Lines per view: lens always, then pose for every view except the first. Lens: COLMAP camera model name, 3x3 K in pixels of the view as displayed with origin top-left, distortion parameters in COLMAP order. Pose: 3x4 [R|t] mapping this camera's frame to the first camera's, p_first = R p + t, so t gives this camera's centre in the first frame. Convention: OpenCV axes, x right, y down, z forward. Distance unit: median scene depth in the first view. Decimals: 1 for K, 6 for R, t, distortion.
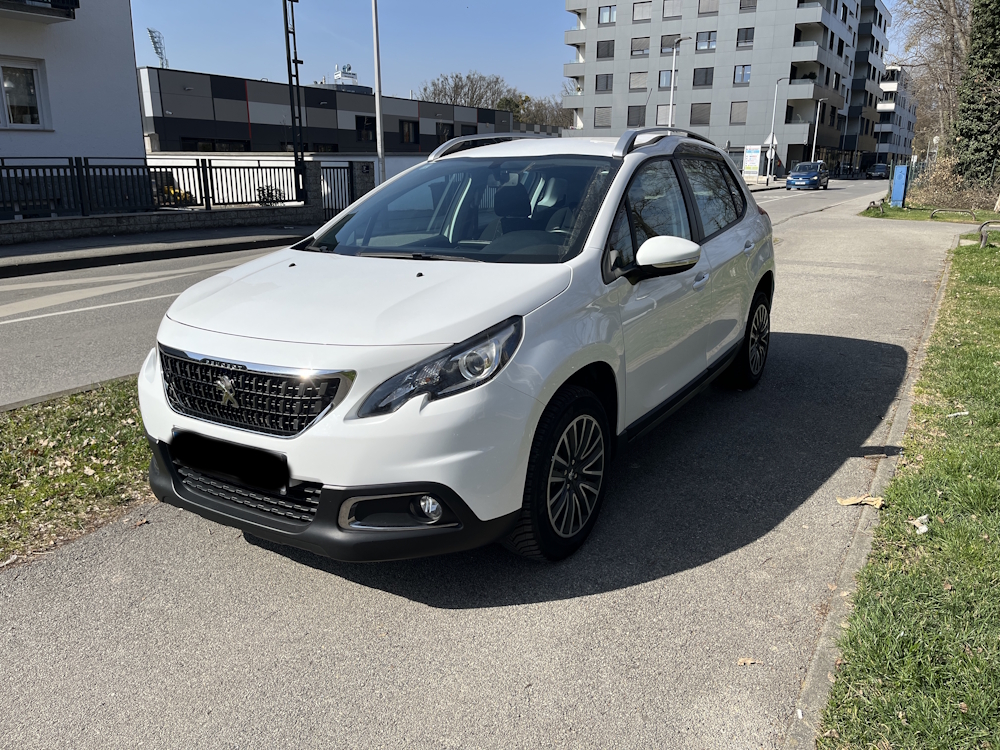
lens RADIAL K [[759.8, 0, 504.1], [0, 759.8, 371.2], [0, 0, 1]] dist [0.072092, -0.107001]
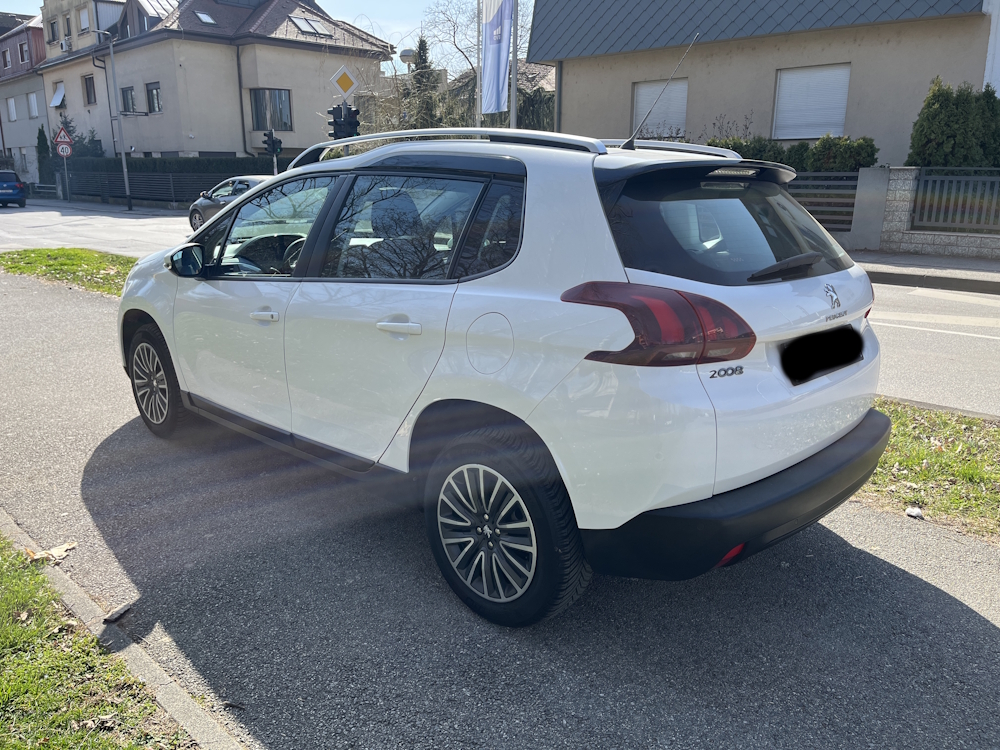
lens RADIAL K [[759.8, 0, 504.6], [0, 759.8, 373.5], [0, 0, 1]] dist [0.072092, -0.107001]
pose [[-0.221050, 0.244236, -0.944185, 0.119975], [-0.255940, 0.919674, 0.297816, -0.044732], [0.941080, 0.307487, -0.140784, 0.163242]]
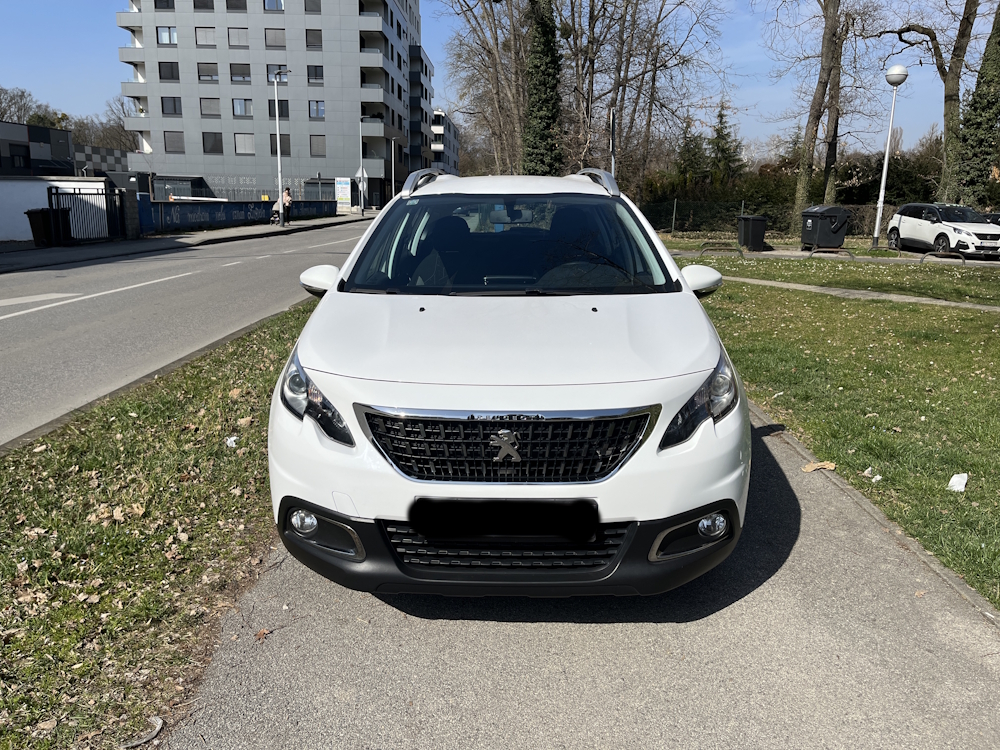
lens RADIAL K [[759.8, 0, 496.4], [0, 759.8, 366.2], [0, 0, 1]] dist [0.072092, -0.107001]
pose [[0.861367, -0.096273, 0.498777, -0.063908], [0.117368, 0.993027, -0.011019, -0.004676], [-0.494239, 0.068032, 0.866660, 0.015496]]
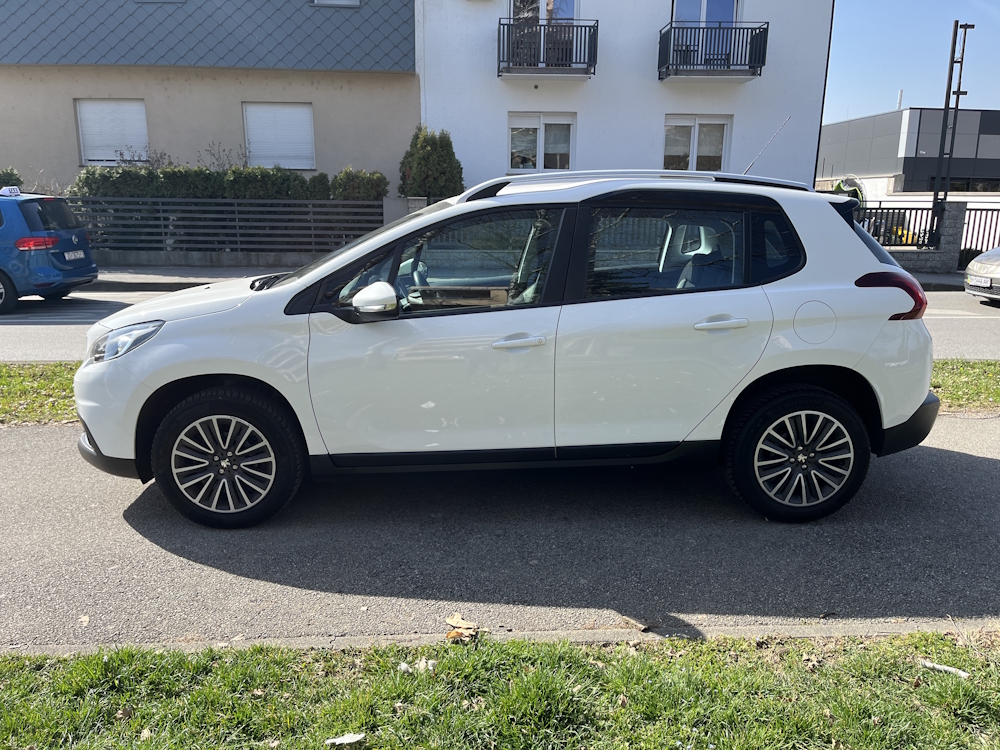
lens RADIAL K [[759.8, 0, 506.5], [0, 759.8, 373.6], [0, 0, 1]] dist [0.072092, -0.107001]
pose [[0.554782, 0.183172, -0.811582, 0.114345], [-0.220646, 0.972927, 0.068758, -0.016250], [0.802205, 0.140927, 0.580179, 0.055810]]
